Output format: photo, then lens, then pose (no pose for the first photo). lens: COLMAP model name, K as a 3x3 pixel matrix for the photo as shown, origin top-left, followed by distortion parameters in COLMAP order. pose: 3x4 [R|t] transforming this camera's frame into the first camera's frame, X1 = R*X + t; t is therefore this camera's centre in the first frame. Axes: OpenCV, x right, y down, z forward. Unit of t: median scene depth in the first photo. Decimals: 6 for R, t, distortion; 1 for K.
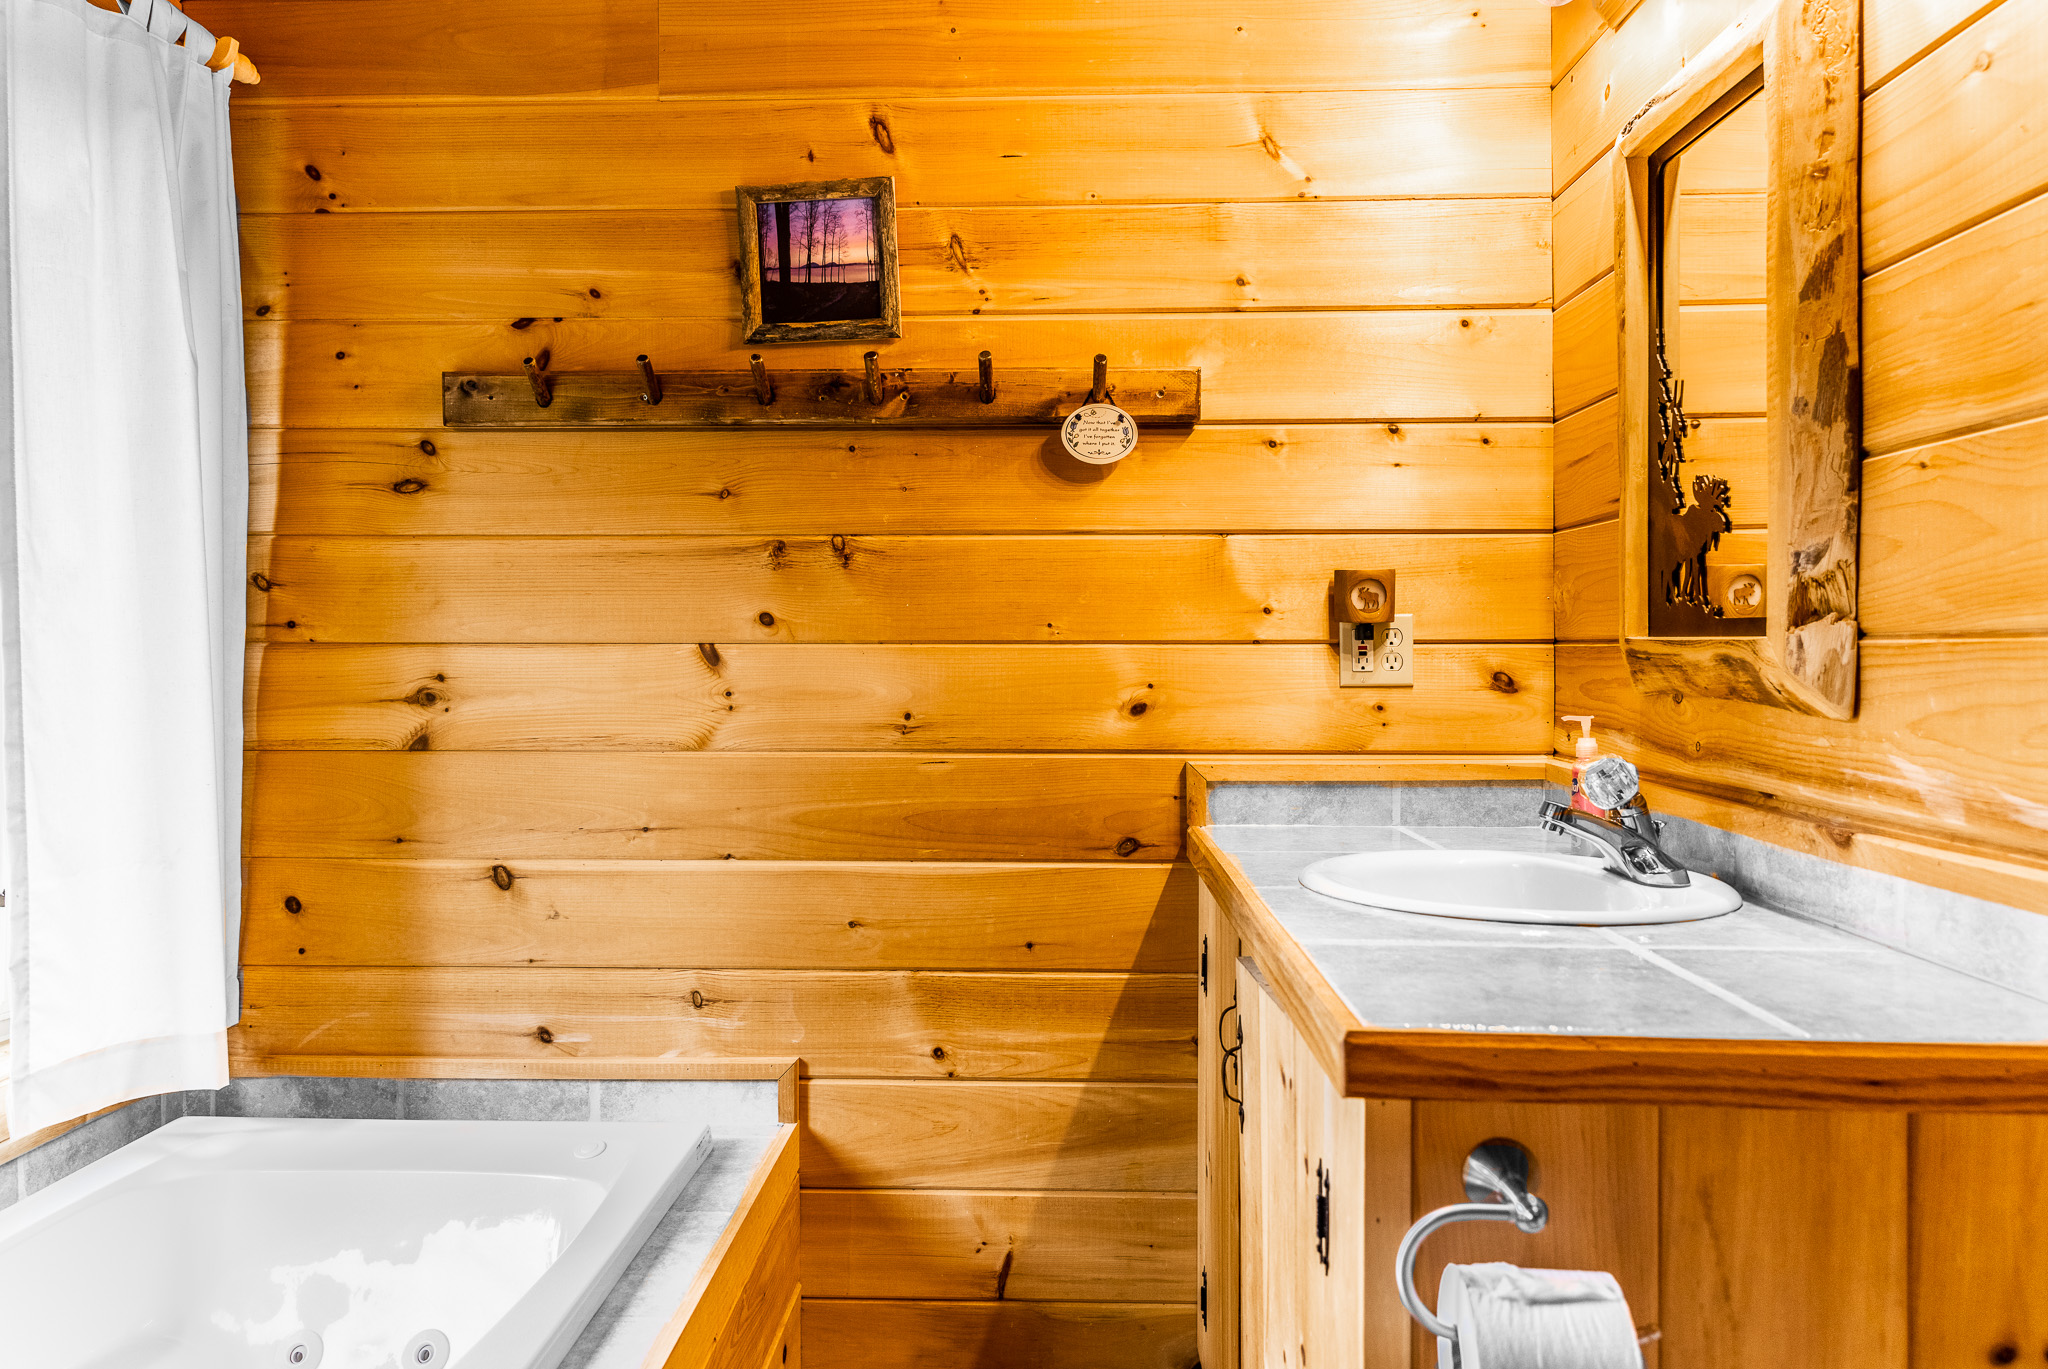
lens RADIAL K [[1459.2, 0, 1007.0], [0, 1459.2, 648.5], [0, 0, 1]] dist [0.015122, -0.008678]
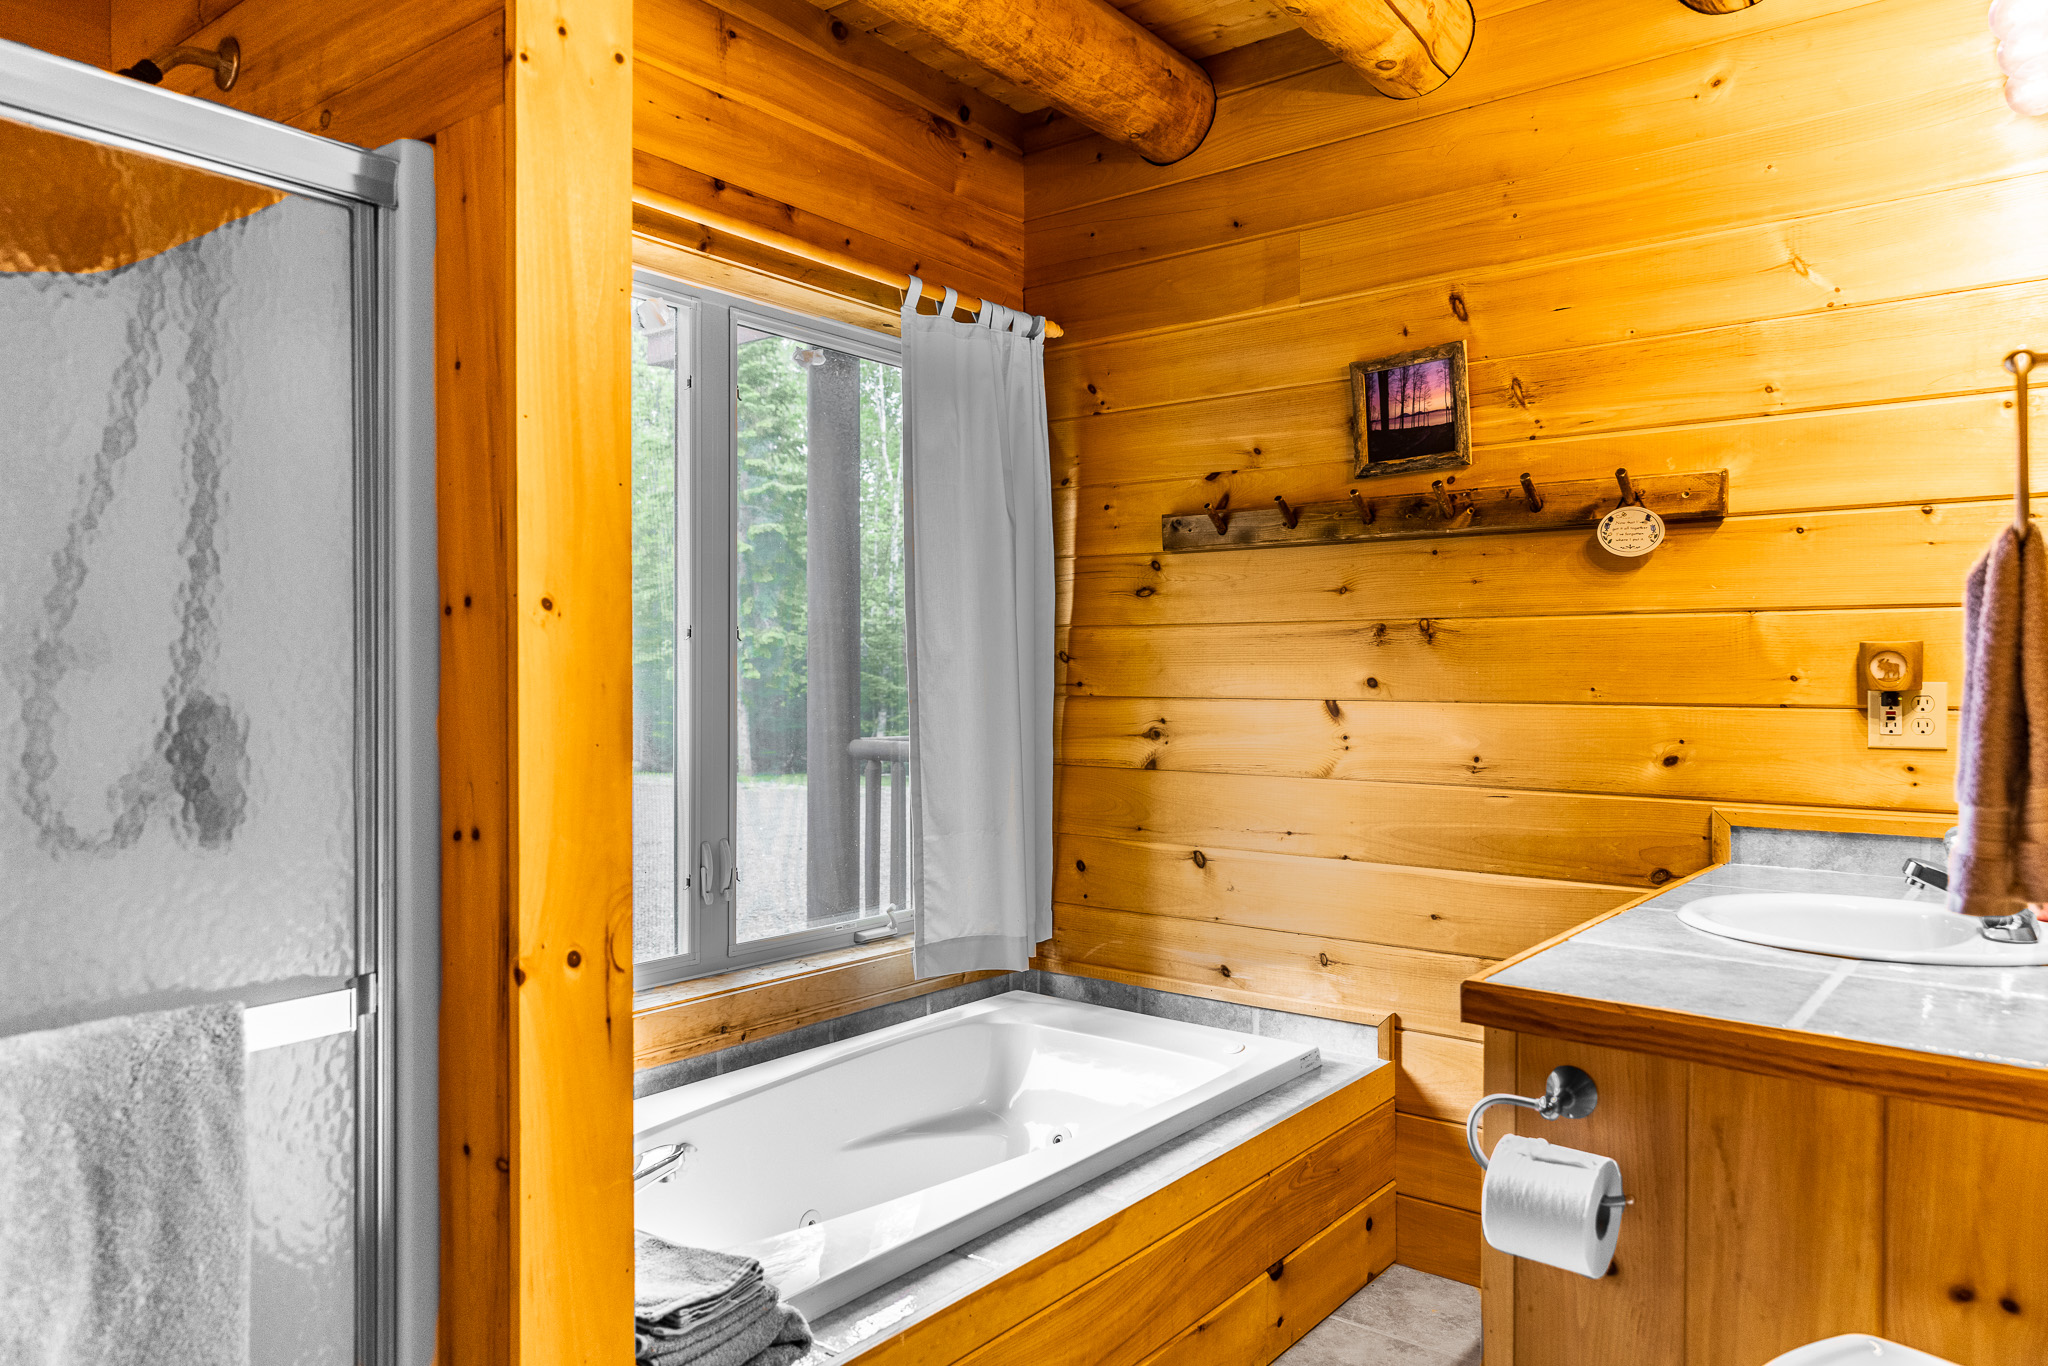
lens RADIAL K [[1381.8, 0, 1024.1], [0, 1381.8, 686.1], [0, 0, 1]] dist [0.013173, -0.007006]
pose [[0.808577, 0.007535, -0.588342, 0.326743], [-0.000355, 0.999924, 0.012317, -0.032928], [0.588390, -0.009750, 0.808518, -0.215910]]
